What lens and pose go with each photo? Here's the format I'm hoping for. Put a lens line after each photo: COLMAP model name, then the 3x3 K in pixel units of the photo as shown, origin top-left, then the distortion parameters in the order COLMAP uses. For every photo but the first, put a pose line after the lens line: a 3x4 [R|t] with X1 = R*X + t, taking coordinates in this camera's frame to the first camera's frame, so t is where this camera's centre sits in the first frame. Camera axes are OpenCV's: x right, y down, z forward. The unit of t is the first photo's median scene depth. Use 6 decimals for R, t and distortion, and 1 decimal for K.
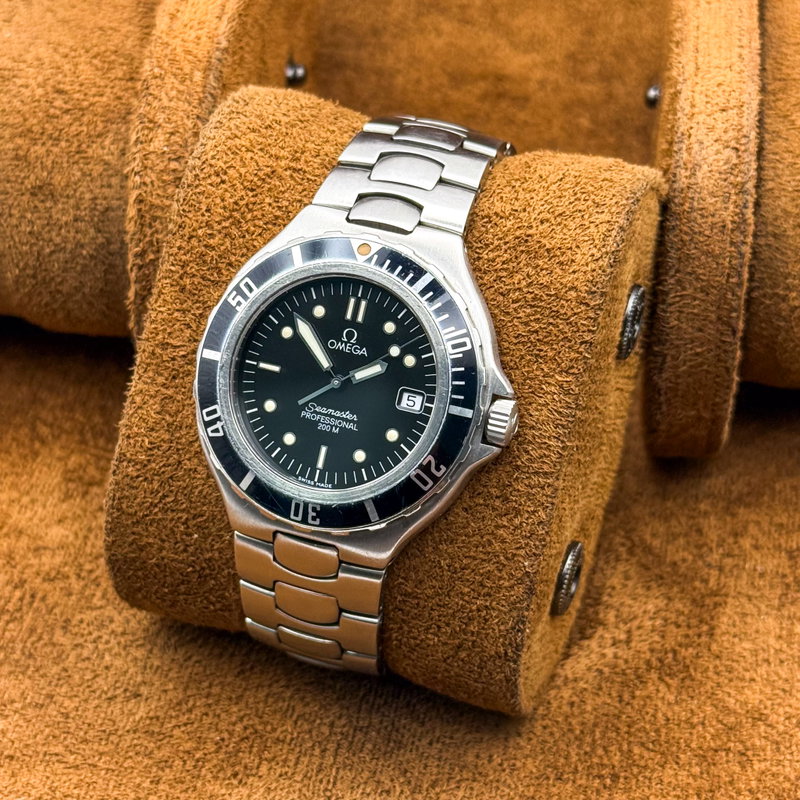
lens RADIAL K [[2127.6, 0, 401.3], [0, 2127.6, 399.2], [0, 0, 1]] dist [0.017962, 0.275041]
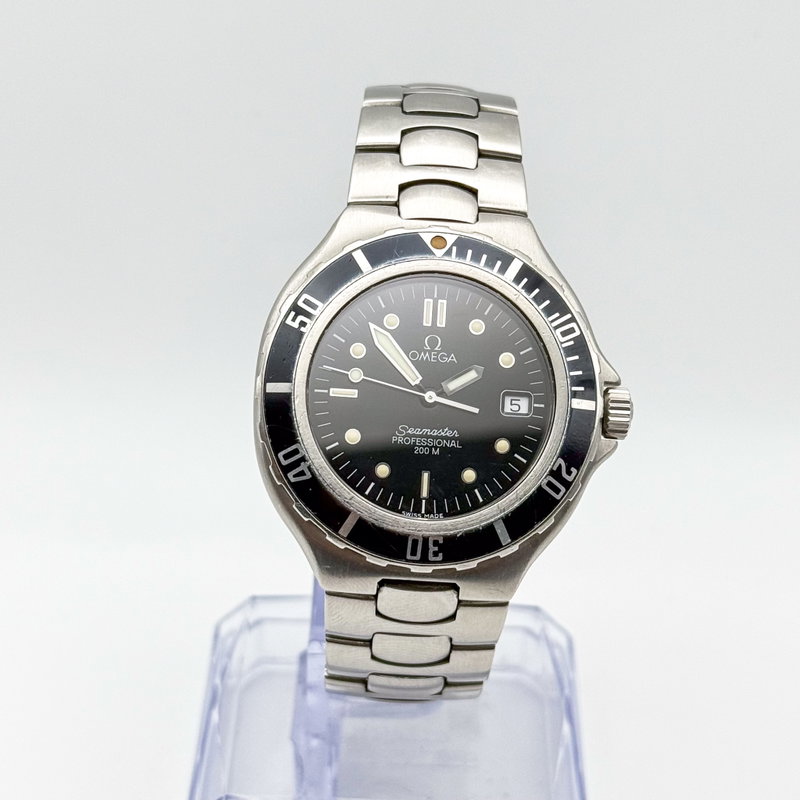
lens RADIAL K [[2127.6, 0, 401.3], [0, 2127.6, 399.2], [0, 0, 1]] dist [0.017962, 0.275041]
pose [[0.933000, -0.138226, 0.332272, -0.331028], [0.165495, 0.984672, -0.055075, 0.039168], [-0.319566, 0.106375, 0.941574, 0.181924]]
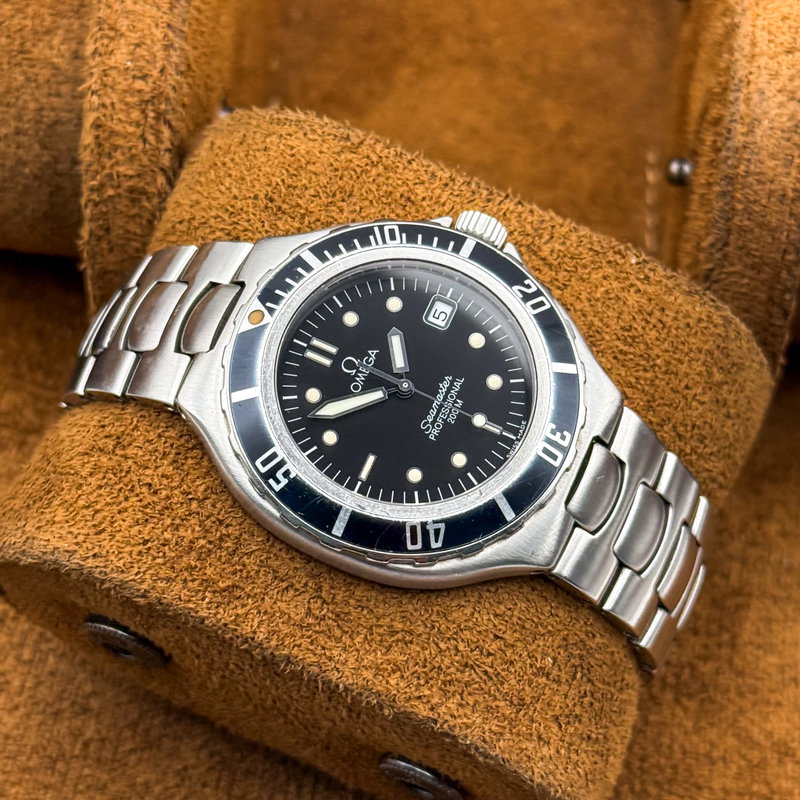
lens RADIAL K [[2139.9, 0, 398.9], [0, 2139.9, 401.7], [0, 0, 1]] dist [-0.820193, 25.443828]
pose [[0.146473, -0.802877, 0.577871, -0.514230], [0.974242, 0.218336, 0.056409, -0.055350], [-0.171460, 0.554723, 0.814177, 0.327874]]
